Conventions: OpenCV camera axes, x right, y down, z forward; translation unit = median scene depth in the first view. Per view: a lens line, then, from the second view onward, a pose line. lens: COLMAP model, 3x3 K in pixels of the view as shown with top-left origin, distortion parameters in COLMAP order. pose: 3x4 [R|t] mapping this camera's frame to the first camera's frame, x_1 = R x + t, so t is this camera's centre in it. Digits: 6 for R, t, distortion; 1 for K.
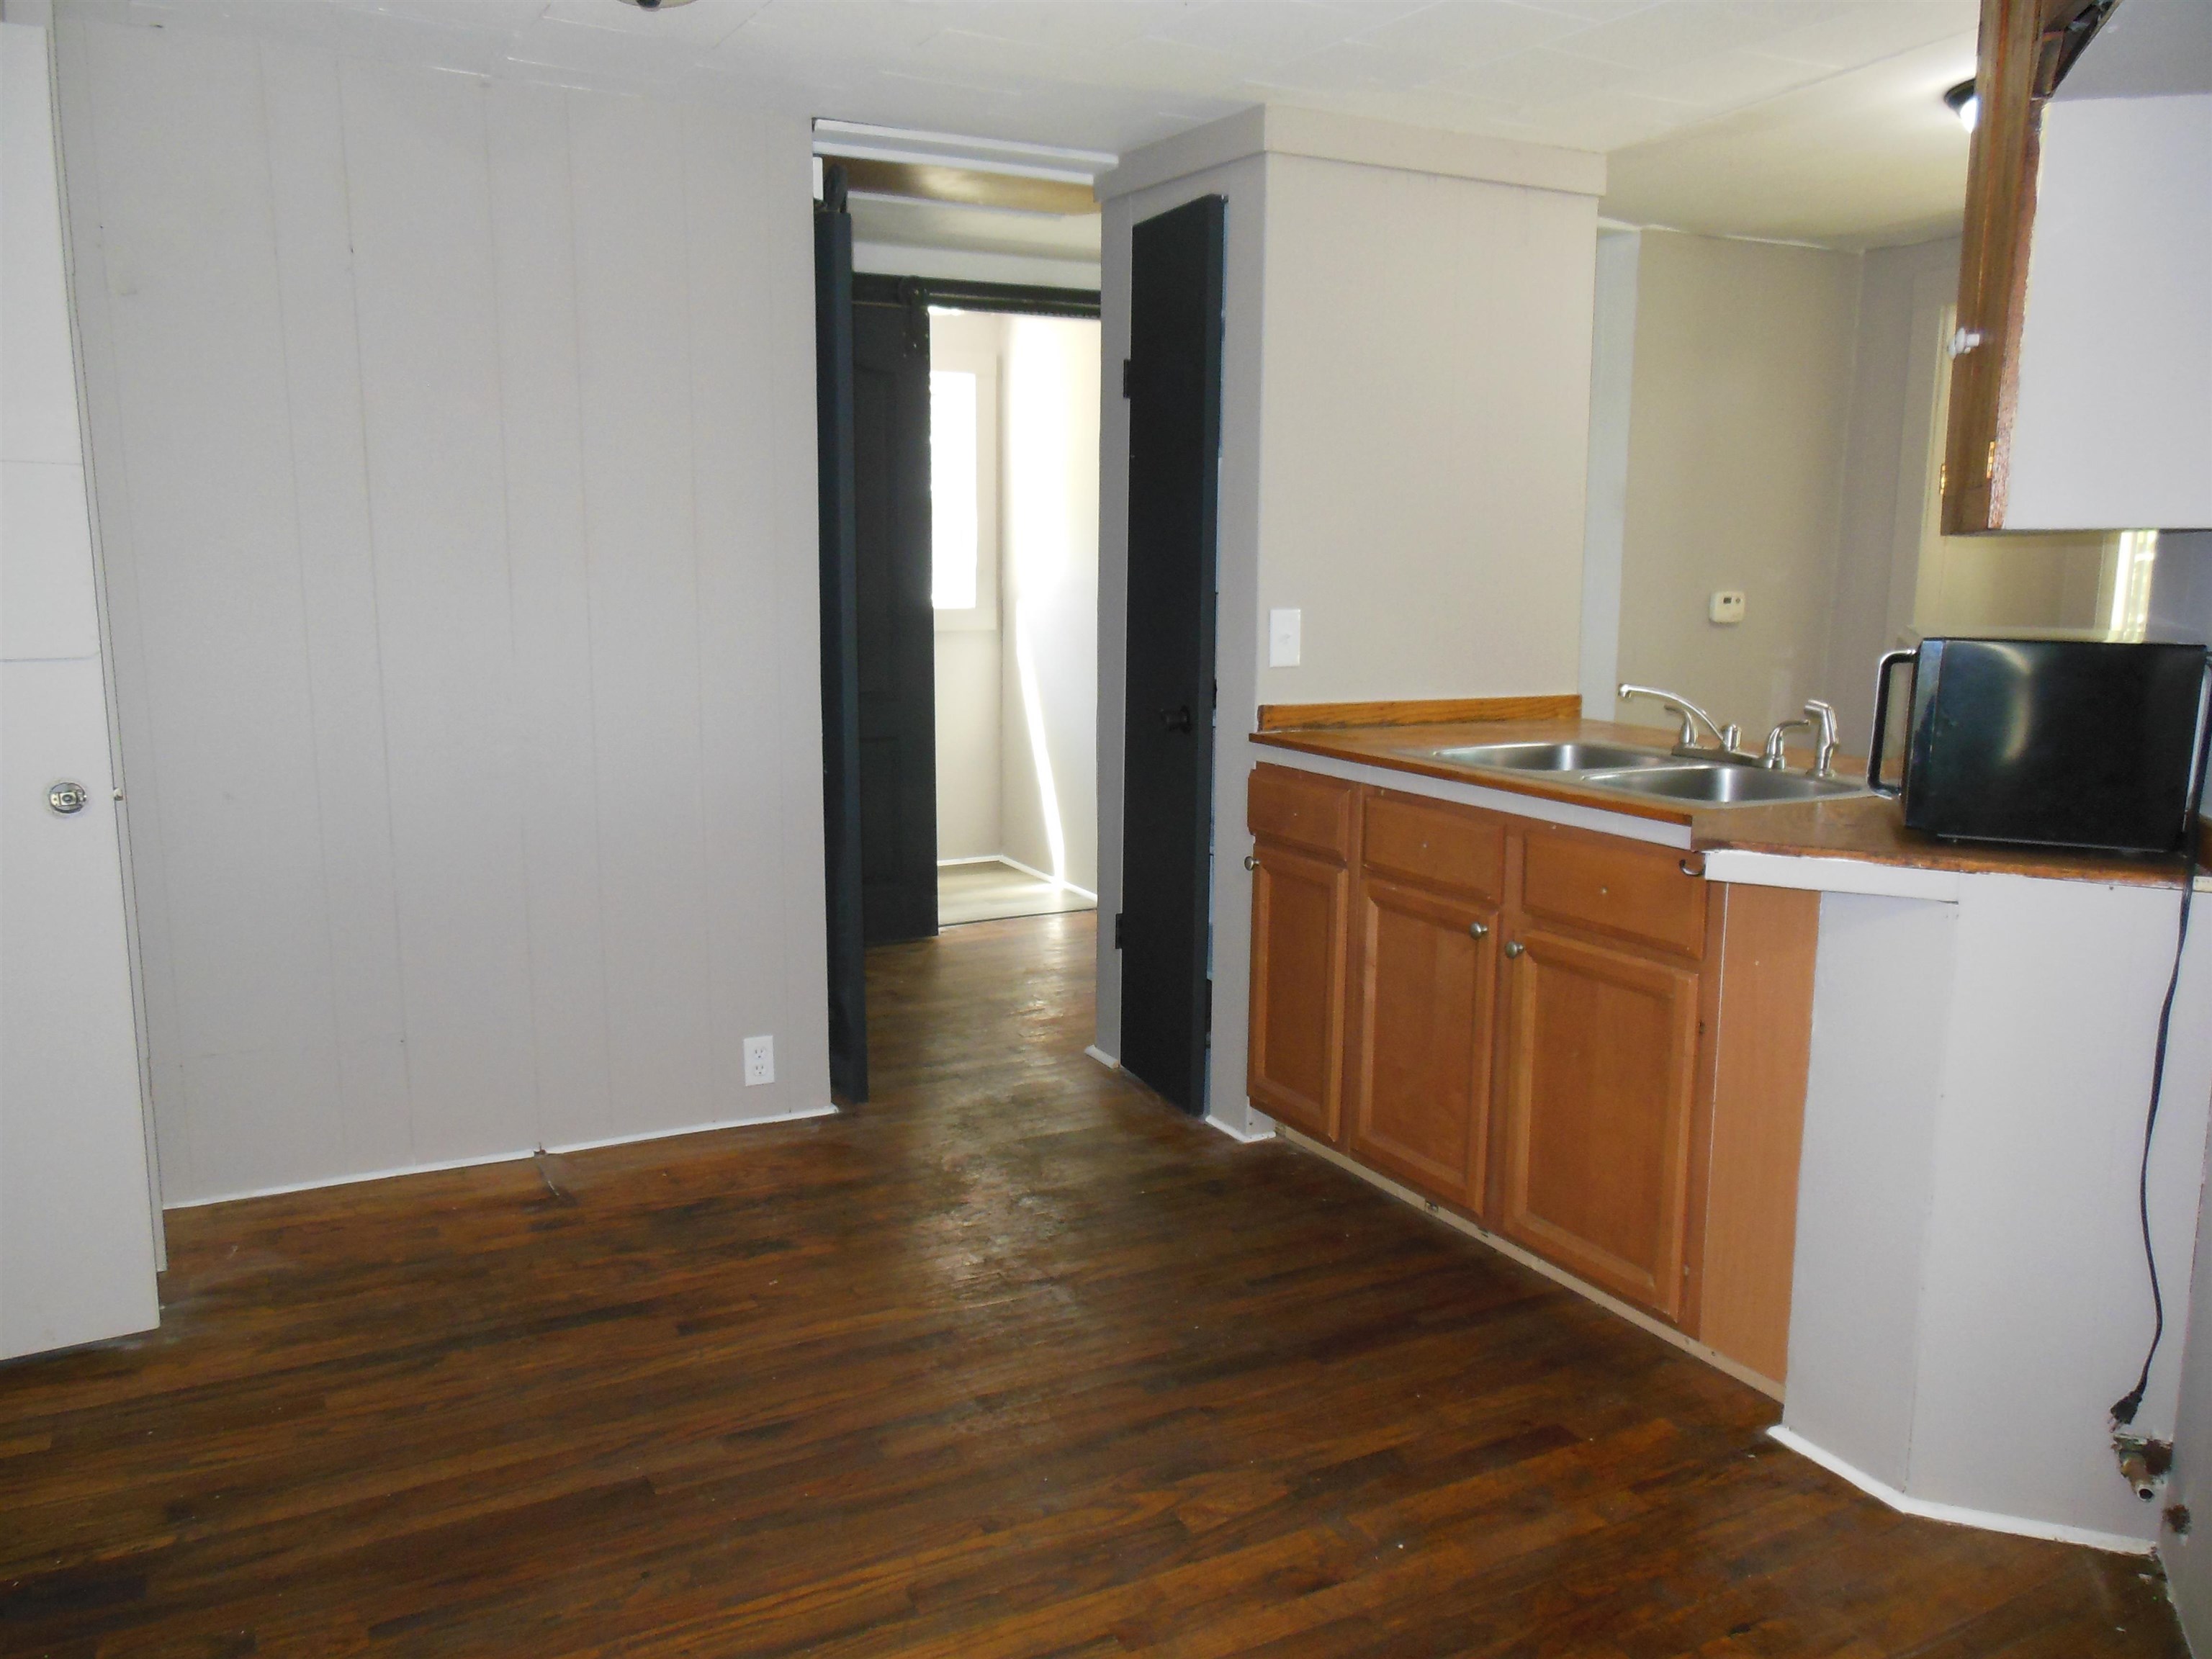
lens RADIAL K [[1691.6, 0, 1091.7], [0, 1691.6, 842.6], [0, 0, 1]] dist [-0.045192, 0.009335]
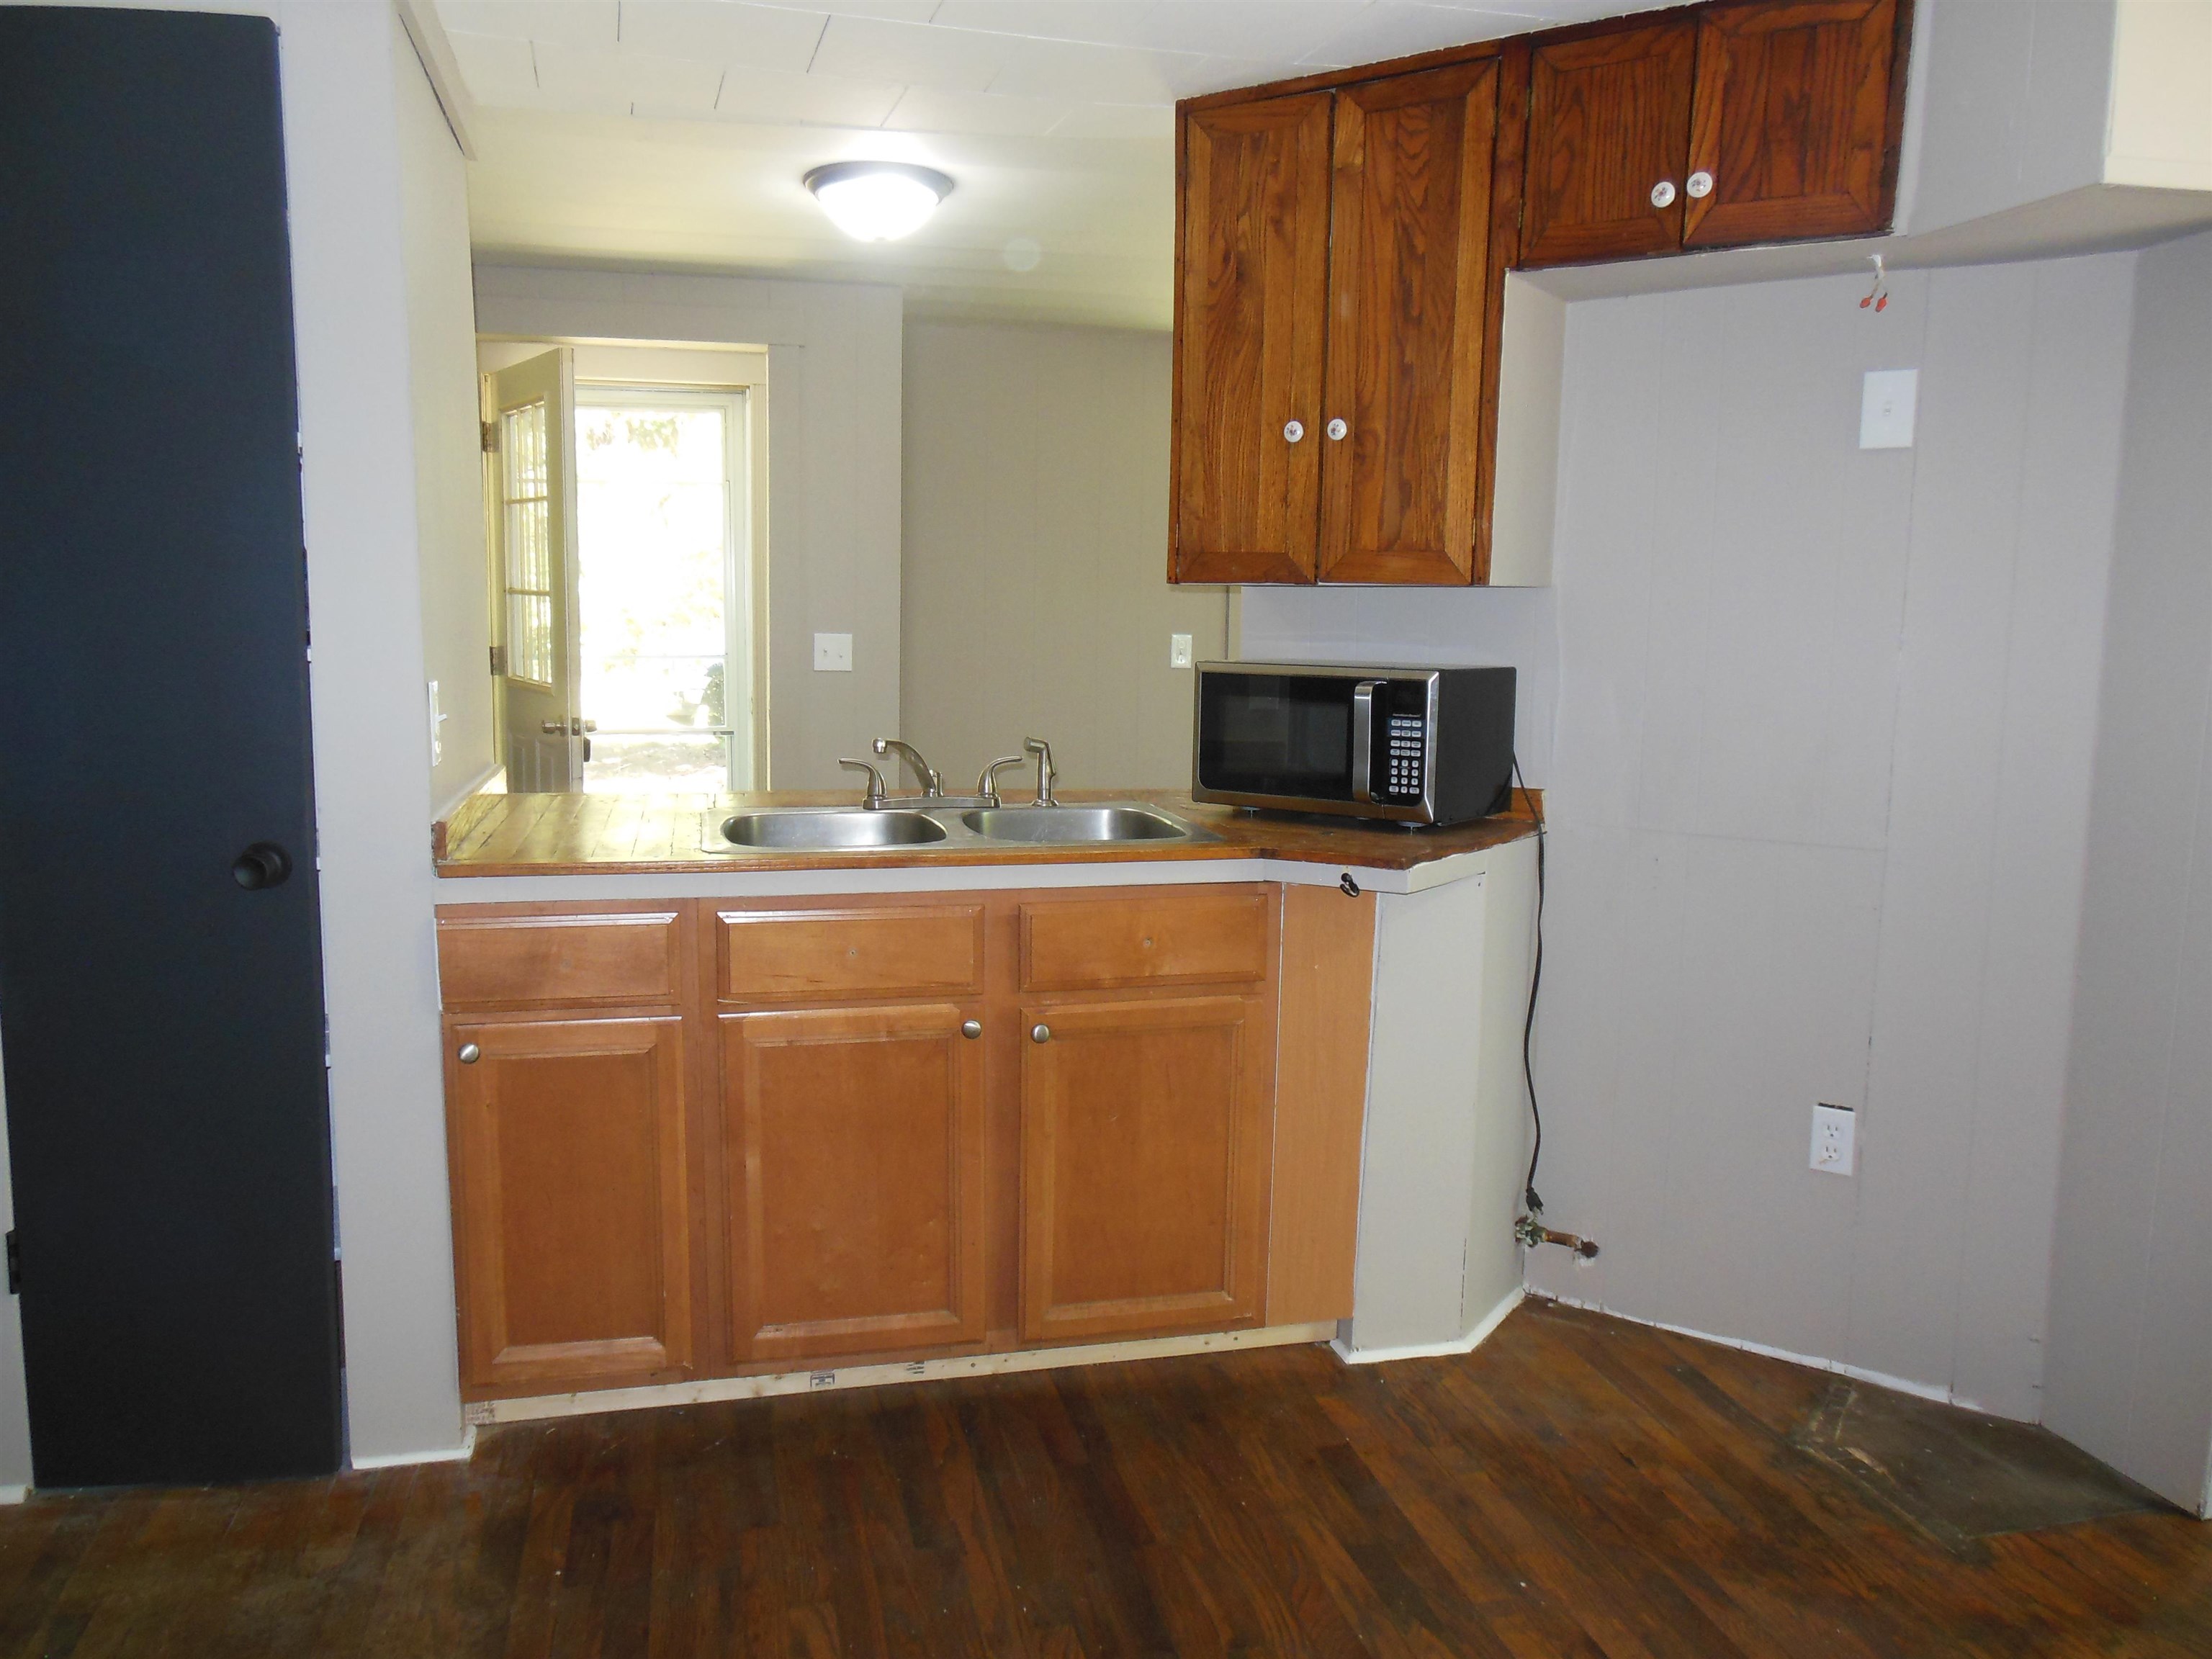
lens RADIAL K [[1691.6, 0, 1097.2], [0, 1691.6, 821.6], [0, 0, 1]] dist [-0.045192, 0.009335]
pose [[0.223557, -0.131863, 0.965730, -0.650209], [0.152172, 0.983379, 0.099047, -0.144765], [-0.962739, 0.124815, 0.239908, 0.768459]]
